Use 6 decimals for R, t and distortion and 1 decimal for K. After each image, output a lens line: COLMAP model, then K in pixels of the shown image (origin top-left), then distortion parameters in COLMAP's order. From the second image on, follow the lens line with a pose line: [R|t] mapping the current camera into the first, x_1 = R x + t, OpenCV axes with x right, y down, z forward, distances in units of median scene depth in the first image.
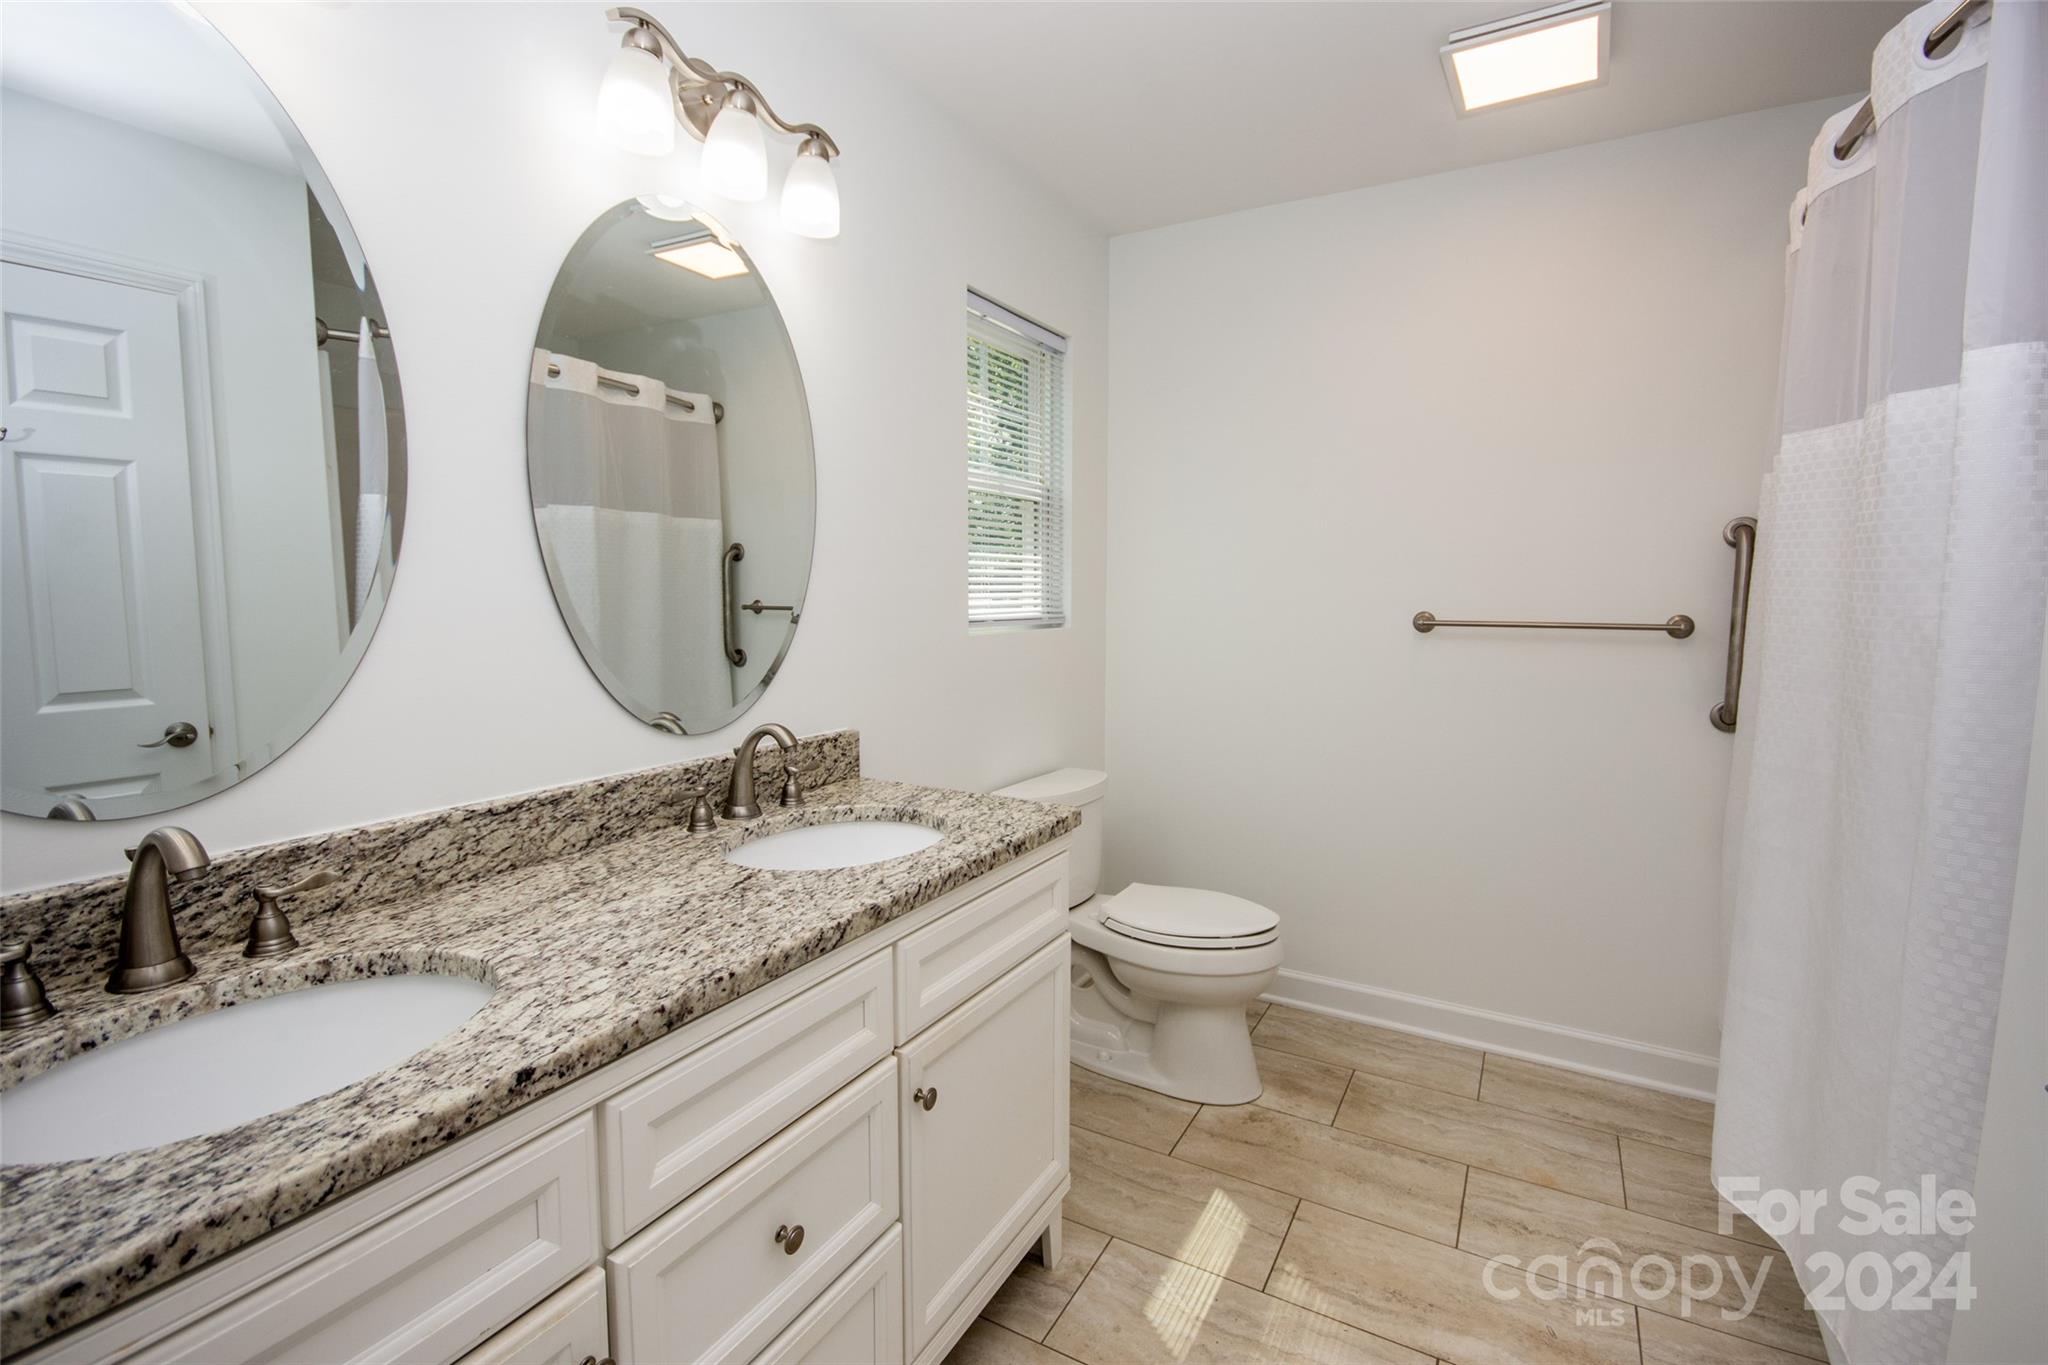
lens RADIAL K [[939.8, 0, 1038.5], [0, 939.8, 674.9], [0, 0, 1]] dist [0.006353, -0.012417]
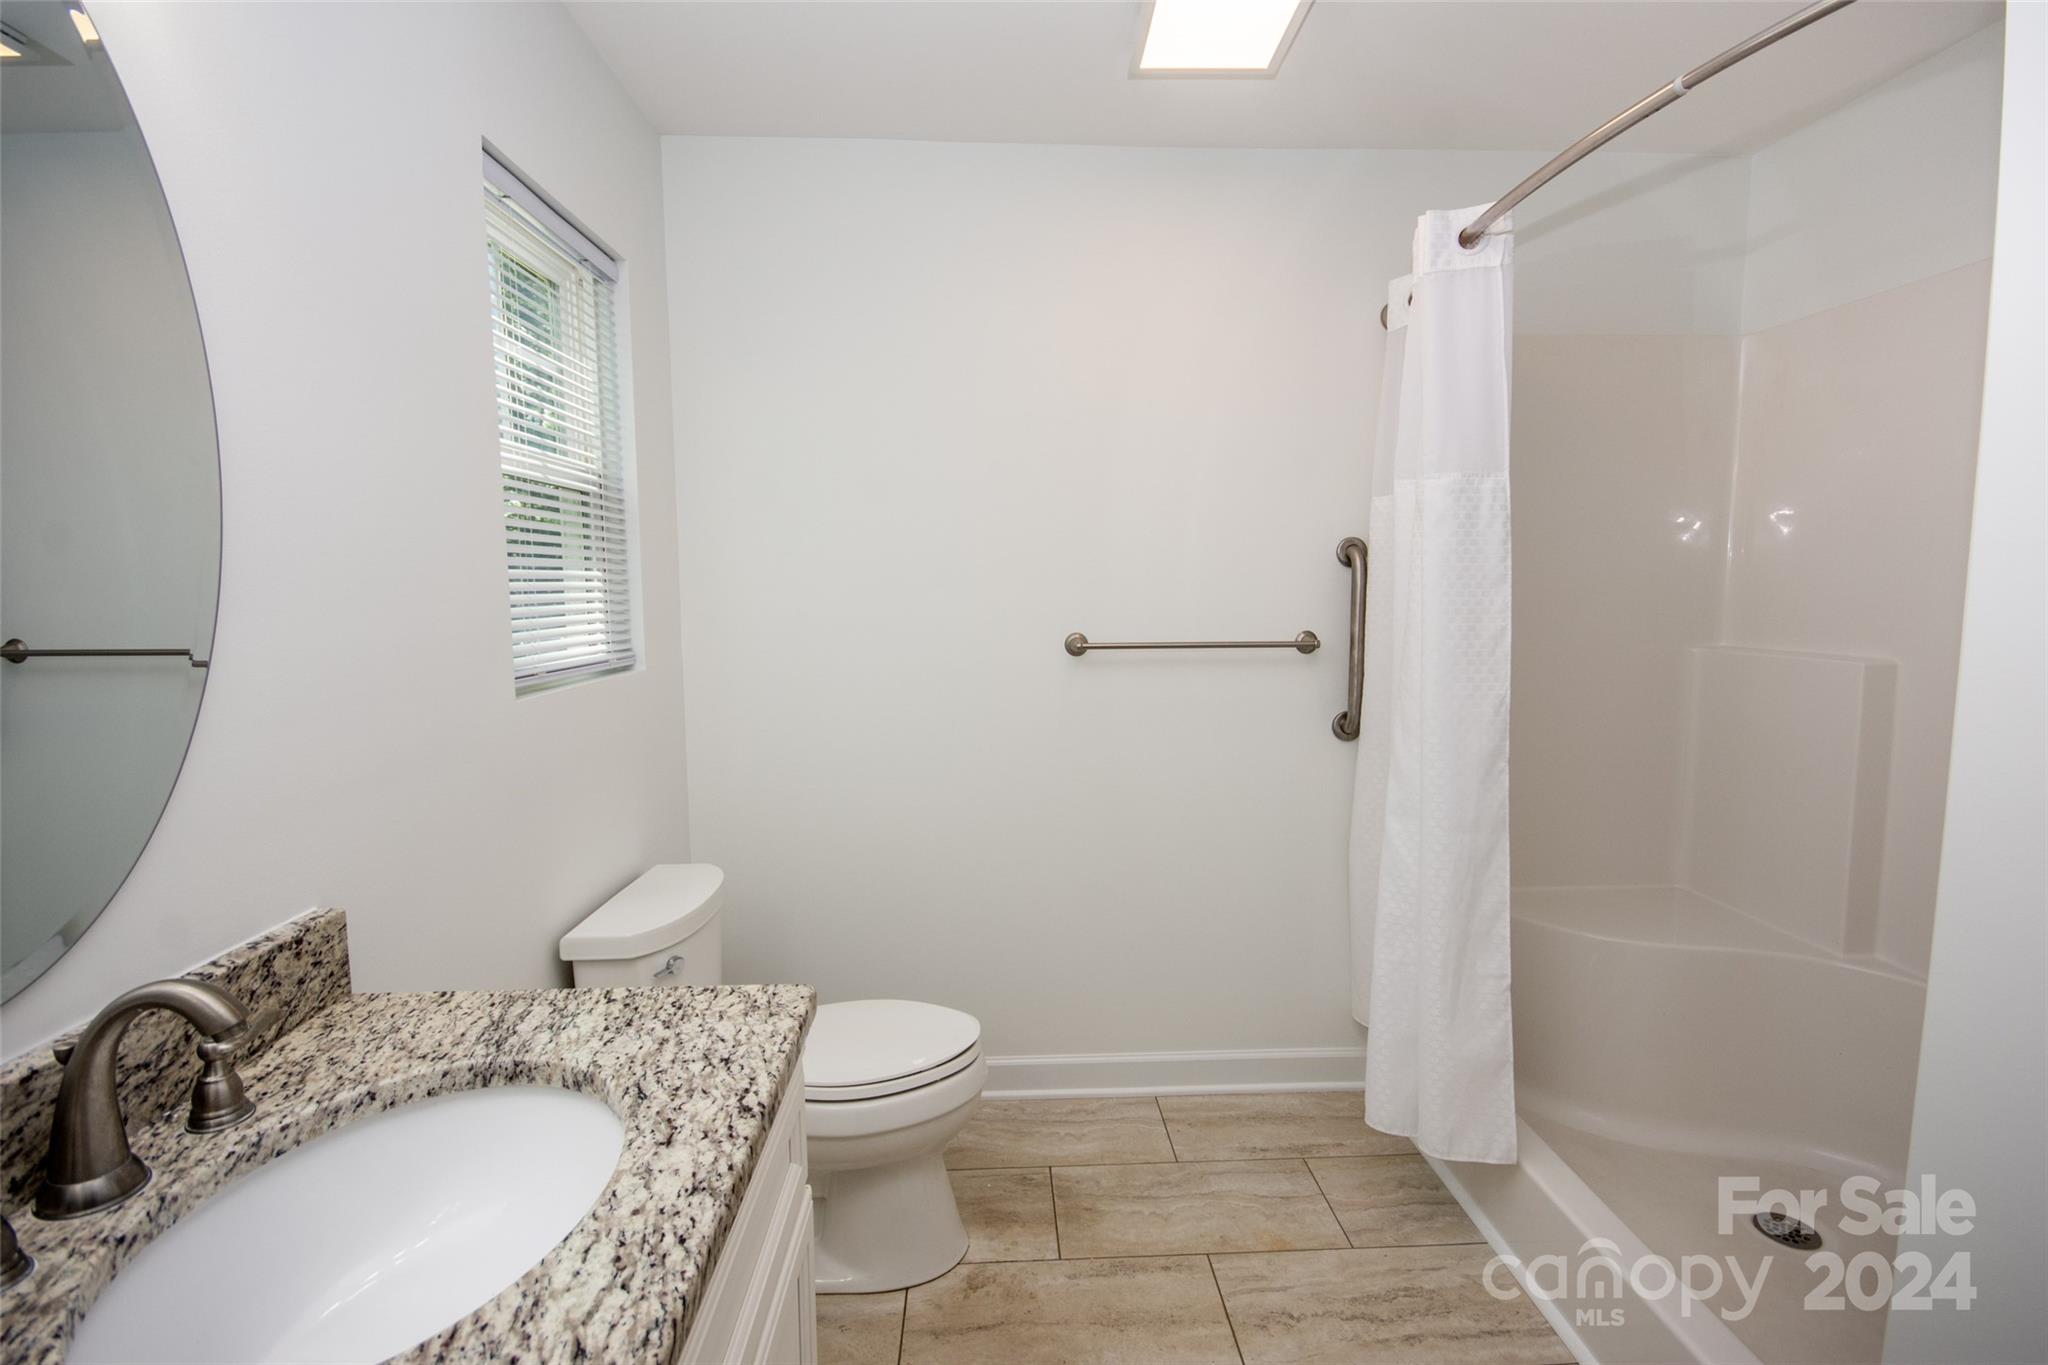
lens RADIAL K [[939.8, 0, 1038.5], [0, 939.8, 674.9], [0, 0, 1]] dist [0.006353, -0.012417]
pose [[0.845239, -0.058110, 0.531219, -0.118296], [0.056439, 0.998218, 0.019393, -0.054949], [-0.531399, 0.013589, 0.847012, 0.298380]]
